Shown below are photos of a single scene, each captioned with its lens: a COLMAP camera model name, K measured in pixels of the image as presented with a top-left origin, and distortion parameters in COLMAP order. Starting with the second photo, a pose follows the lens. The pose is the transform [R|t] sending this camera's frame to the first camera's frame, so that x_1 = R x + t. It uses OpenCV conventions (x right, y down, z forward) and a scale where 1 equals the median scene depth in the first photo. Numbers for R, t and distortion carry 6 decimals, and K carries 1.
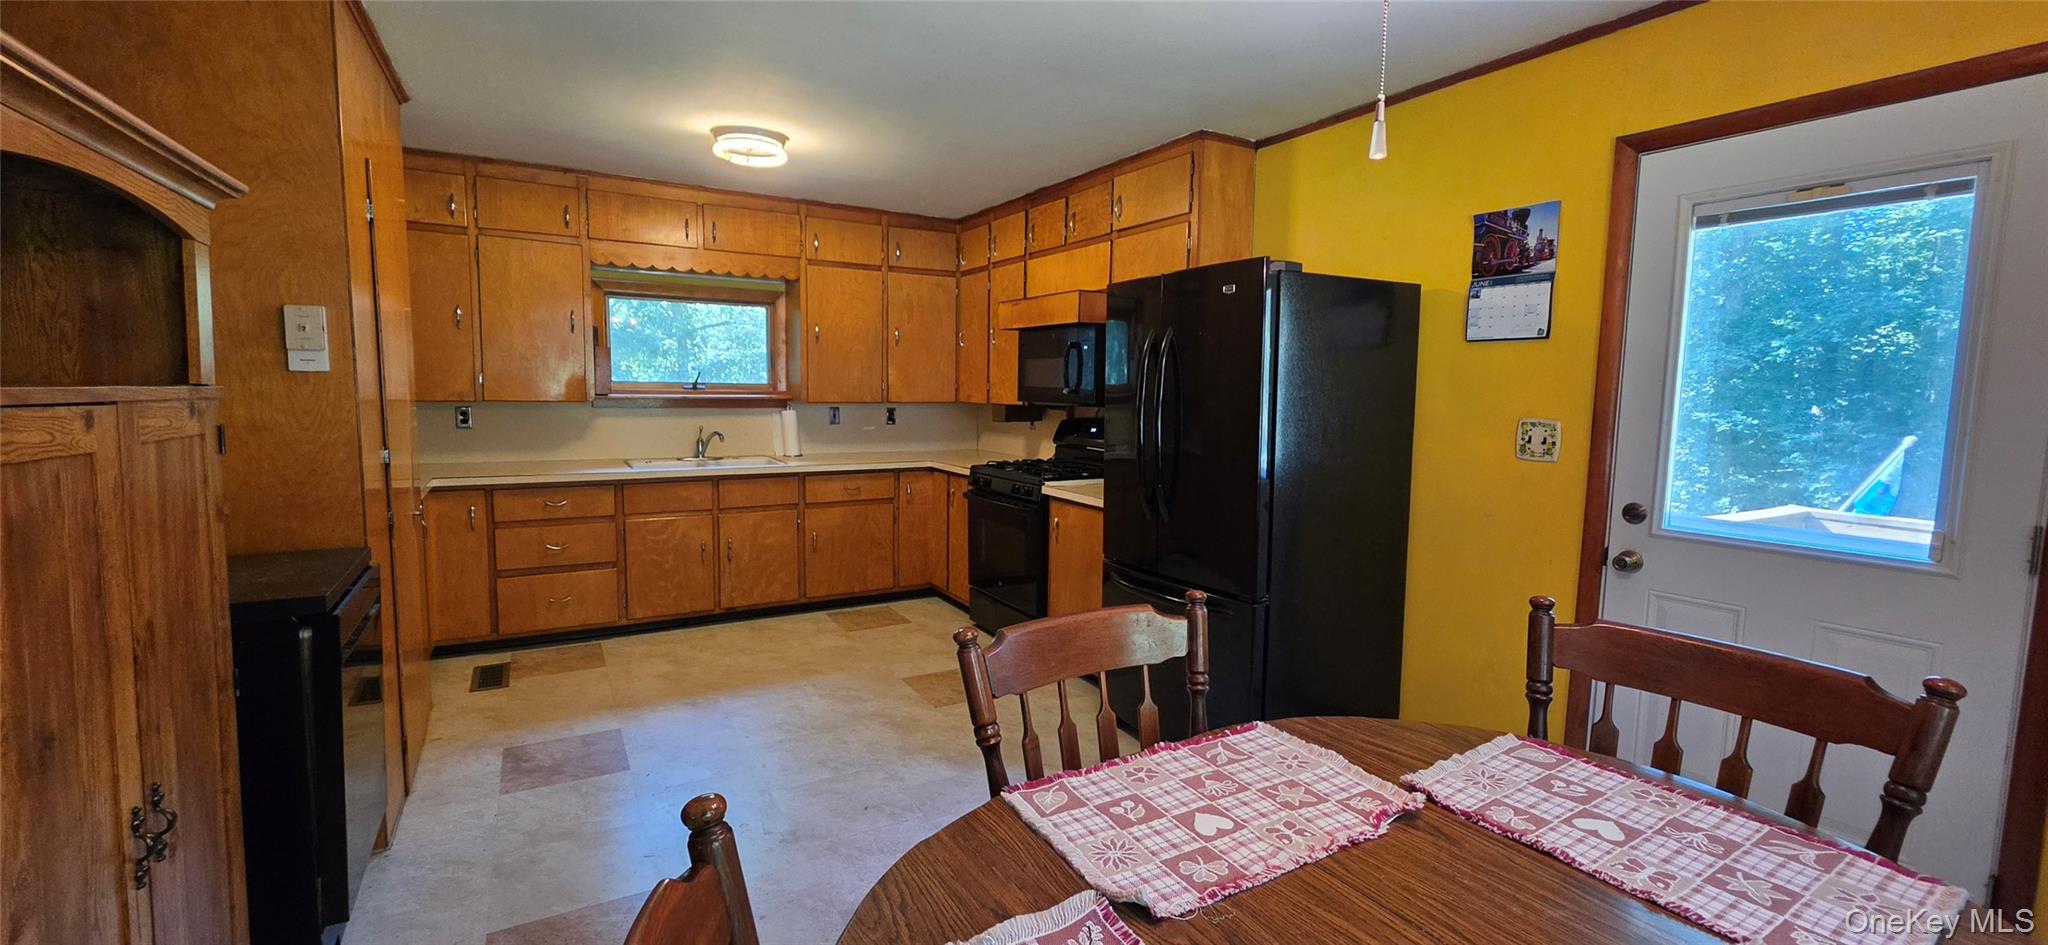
lens RADIAL K [[823.8, 0, 1023.2], [0, 823.8, 457.6], [0, 0, 1]] dist [-0.000102, 0.000397]
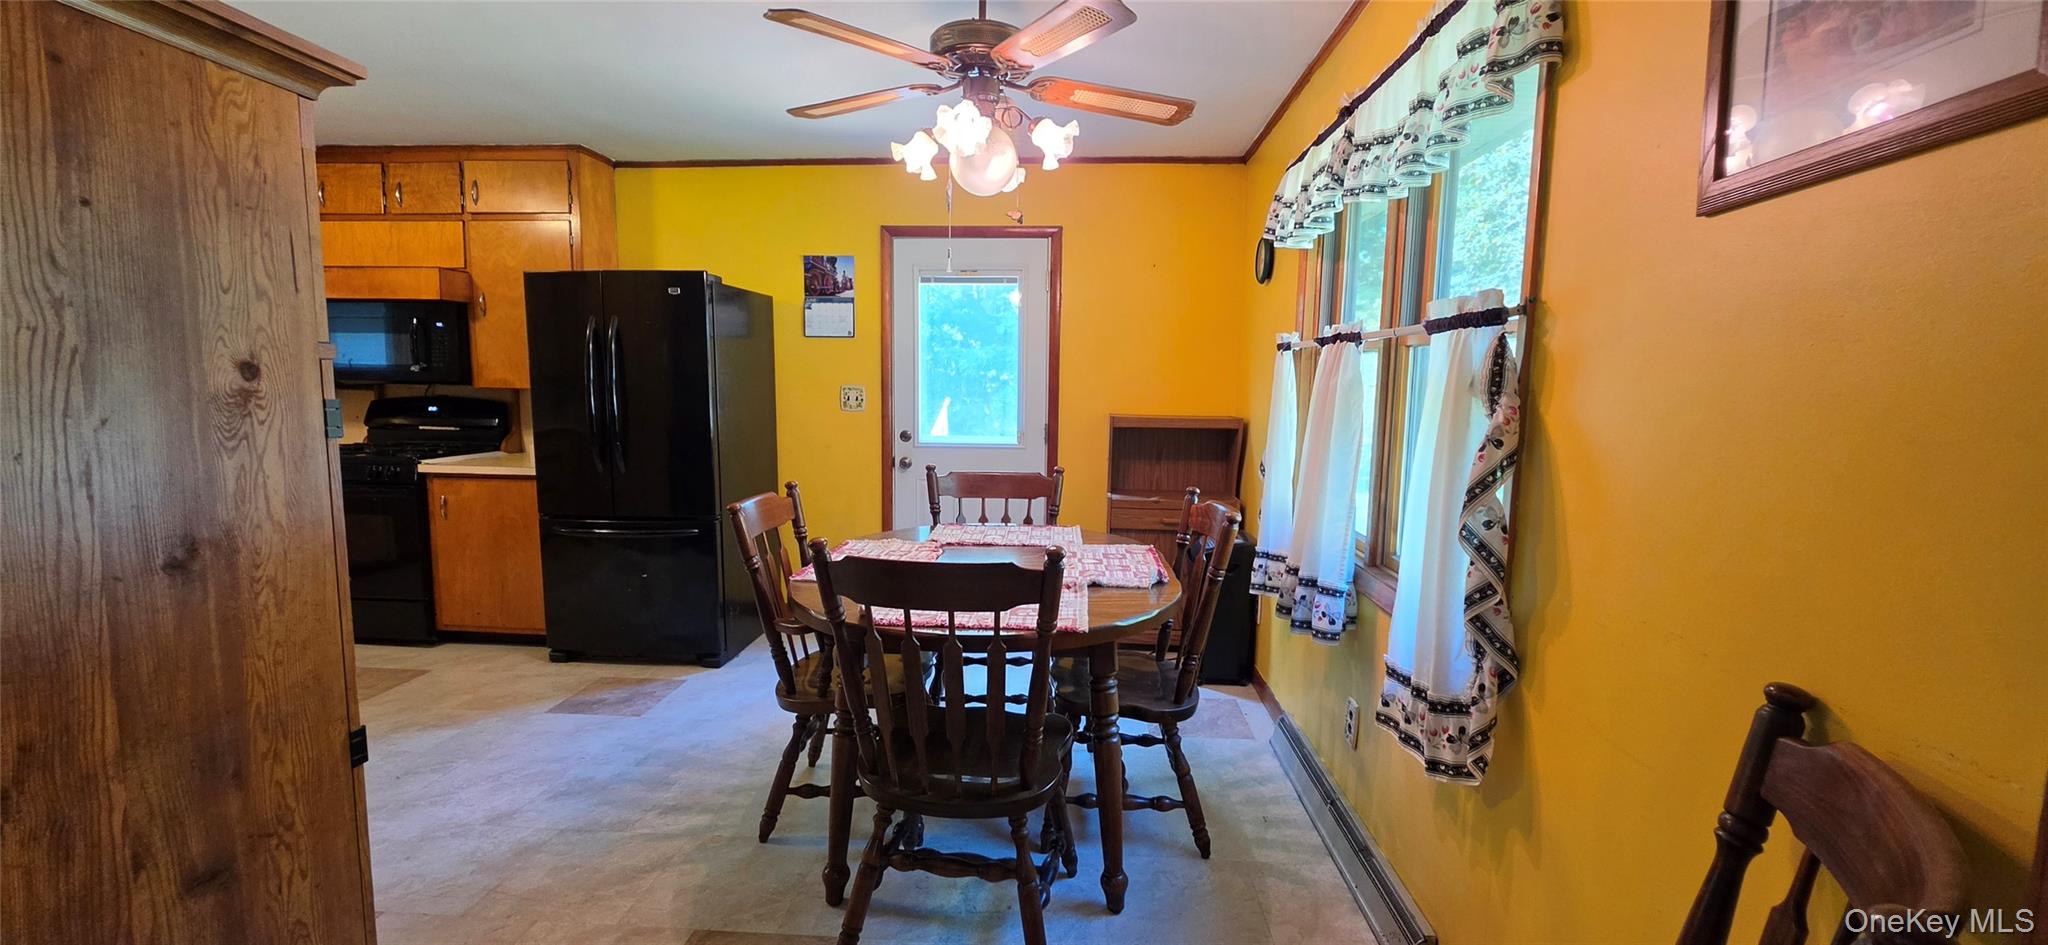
lens RADIAL K [[823.8, 0, 1027.6], [0, 823.8, 469.5], [0, 0, 1]] dist [-0.000102, 0.000397]
pose [[0.566342, -0.099567, 0.818134, -0.527815], [0.065893, 0.994968, 0.075474, 0.018386], [-0.821532, 0.011165, 0.570053, -0.230319]]
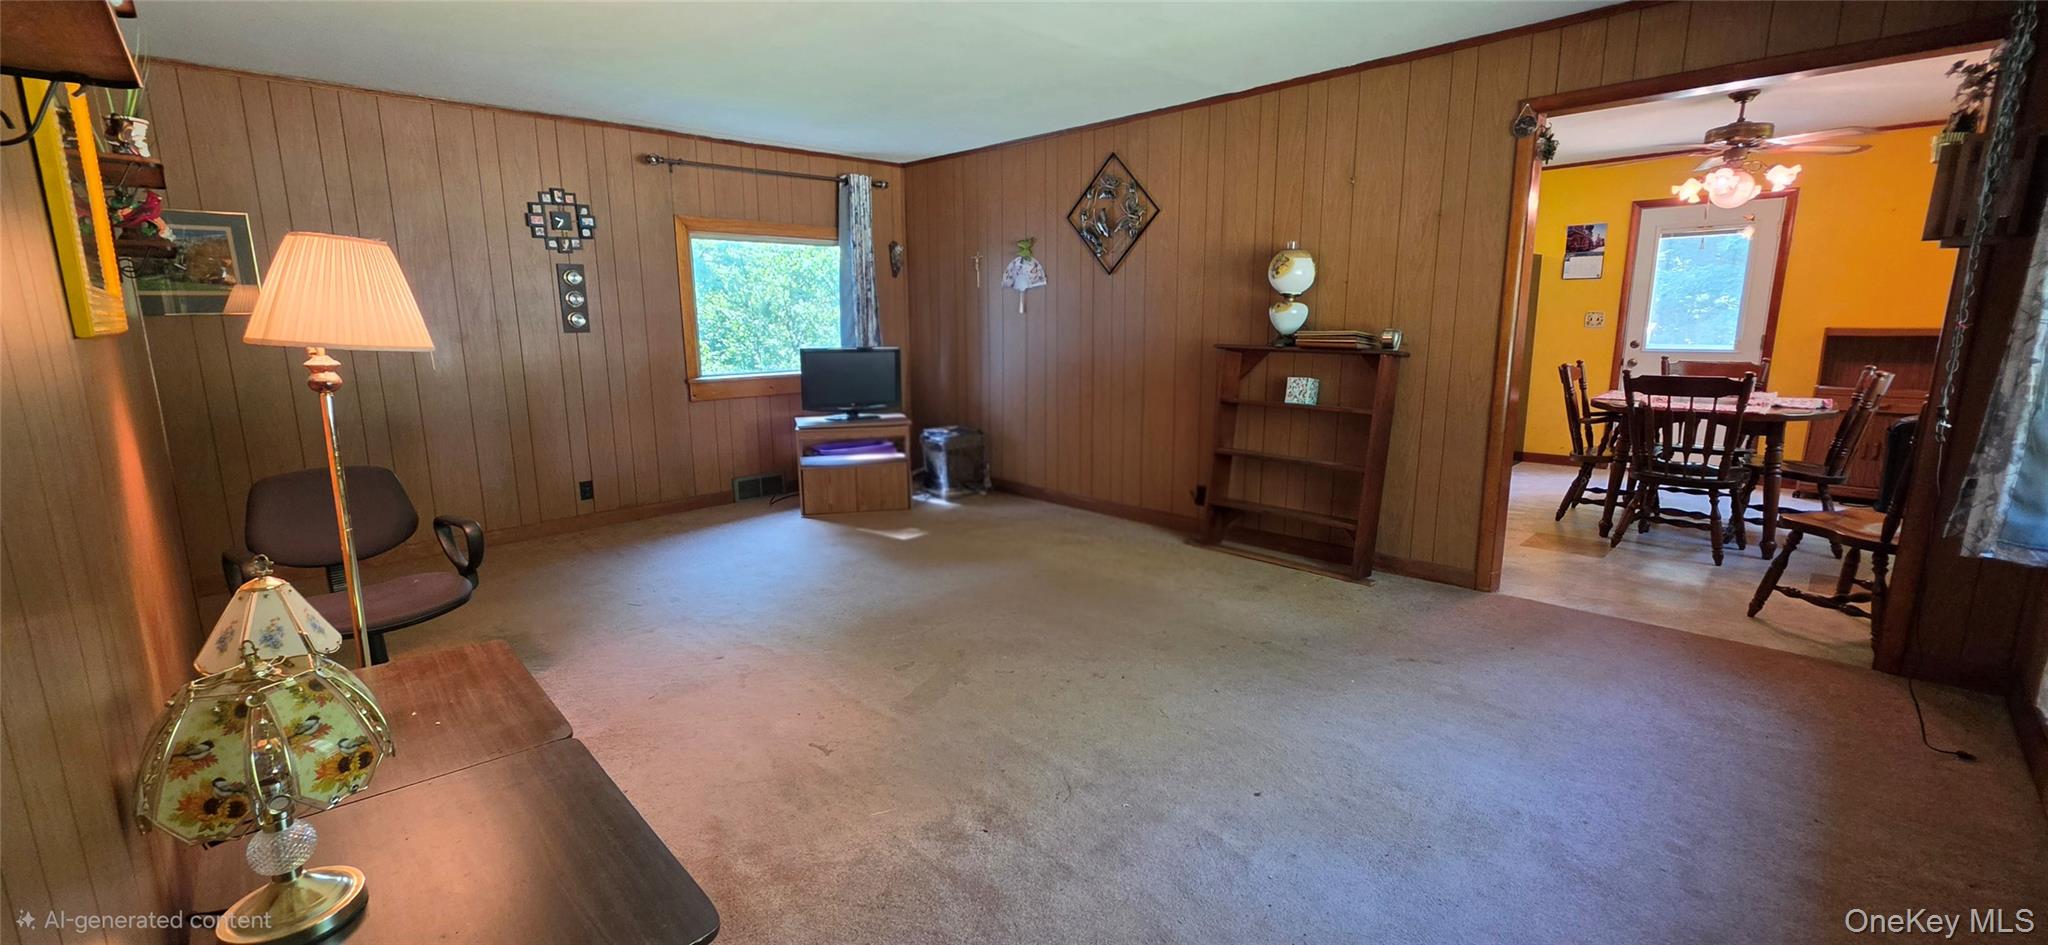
lens RADIAL K [[823.8, 0, 1021.8], [0, 823.8, 464.7], [0, 0, 1]] dist [-0.000102, 0.000397]
pose [[0.969015, -0.071544, 0.236412, -1.624557], [0.046562, 0.992883, 0.109619, 0.059584], [-0.242572, -0.095215, 0.965450, -1.006227]]
